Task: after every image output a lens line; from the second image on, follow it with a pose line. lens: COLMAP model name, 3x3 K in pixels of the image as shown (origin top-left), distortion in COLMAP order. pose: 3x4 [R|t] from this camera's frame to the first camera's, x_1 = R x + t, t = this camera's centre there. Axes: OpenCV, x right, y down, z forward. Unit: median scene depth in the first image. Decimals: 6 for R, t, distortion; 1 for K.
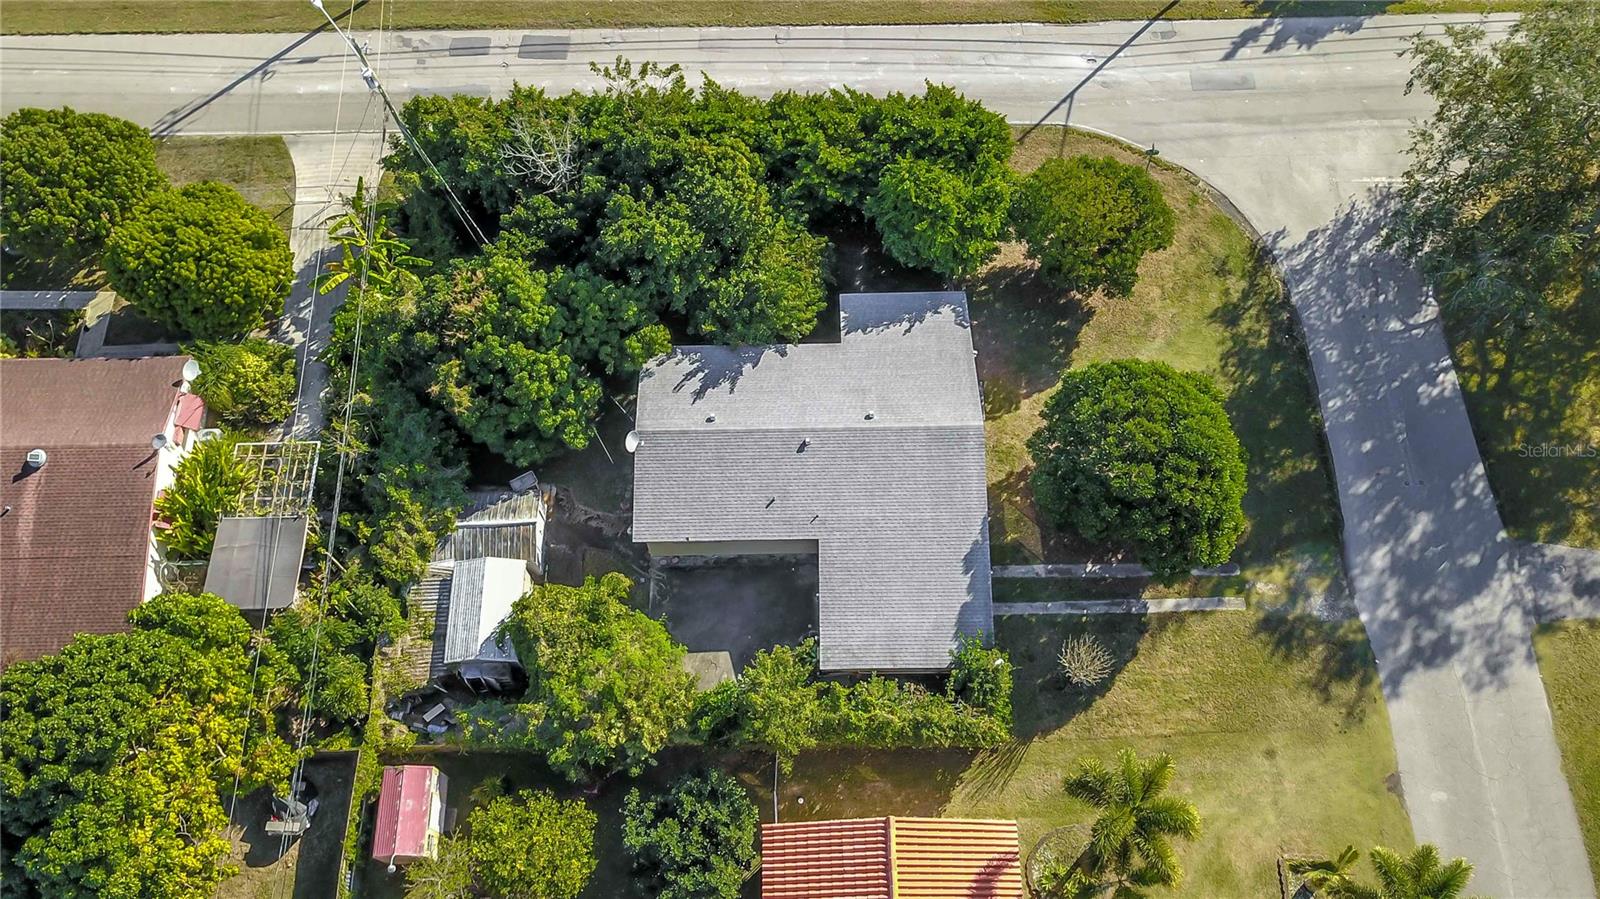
lens RADIAL K [[1236.4, 0, 790.3], [0, 1236.4, 453.9], [0, 0, 1]] dist [-0.066874, 0.062578]
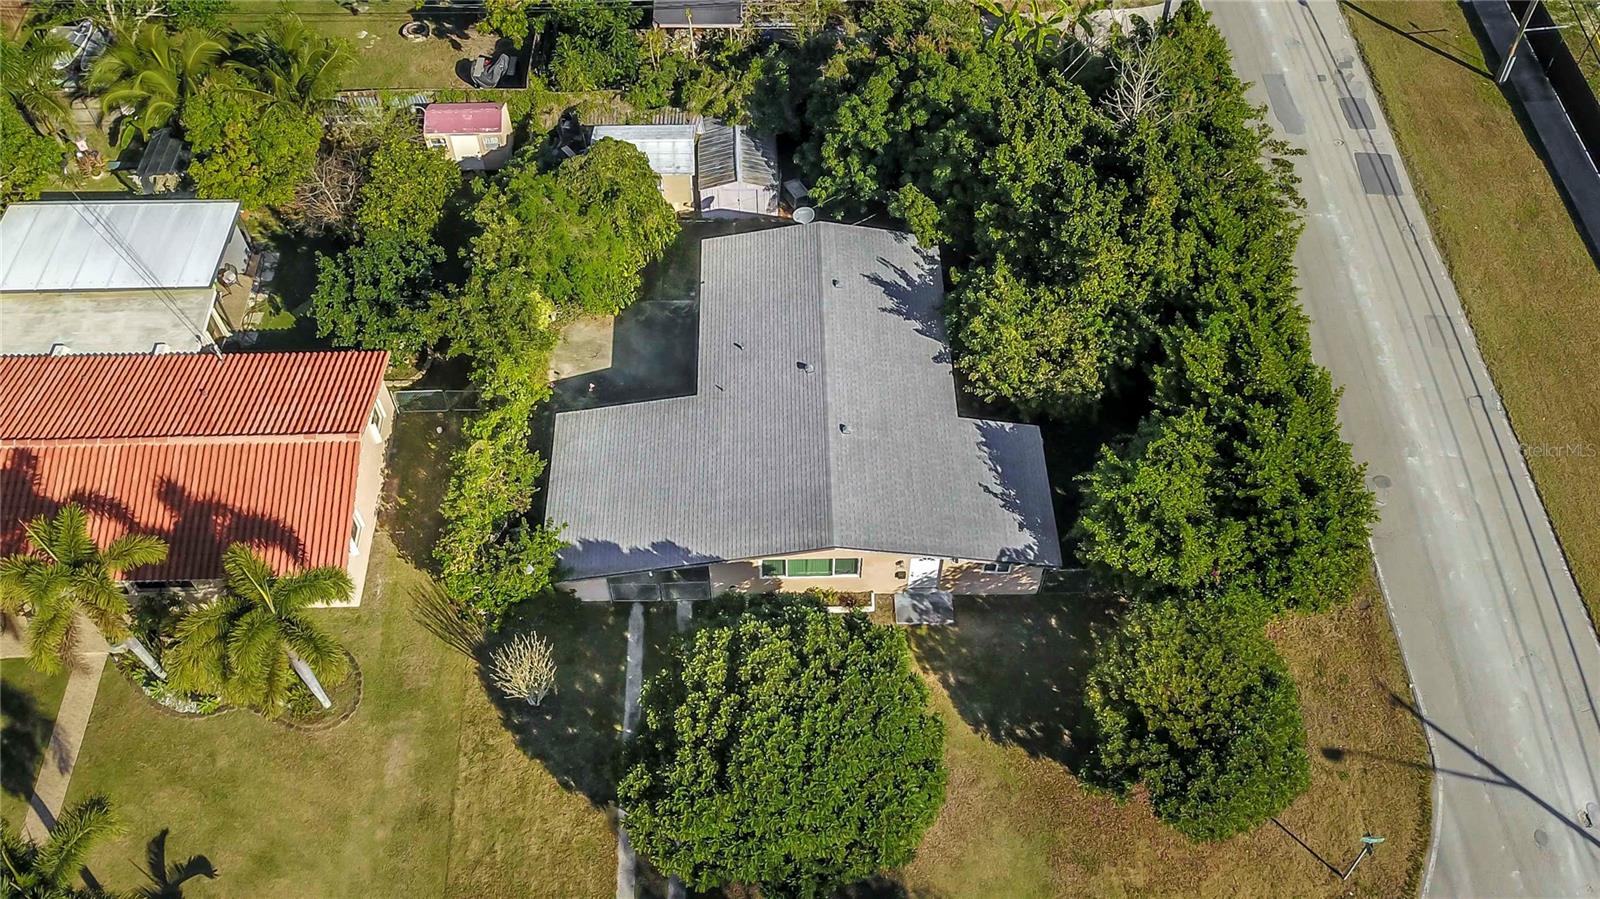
lens RADIAL K [[1347.5, 0, 818.6], [0, 1347.5, 421.9], [0, 0, 1]] dist [-0.087592, 0.087248]
pose [[0.020488, 0.813127, -0.581726, 0.572178], [-0.907130, 0.259751, 0.331126, -0.306812], [0.420351, 0.520917, 0.742934, 0.330498]]
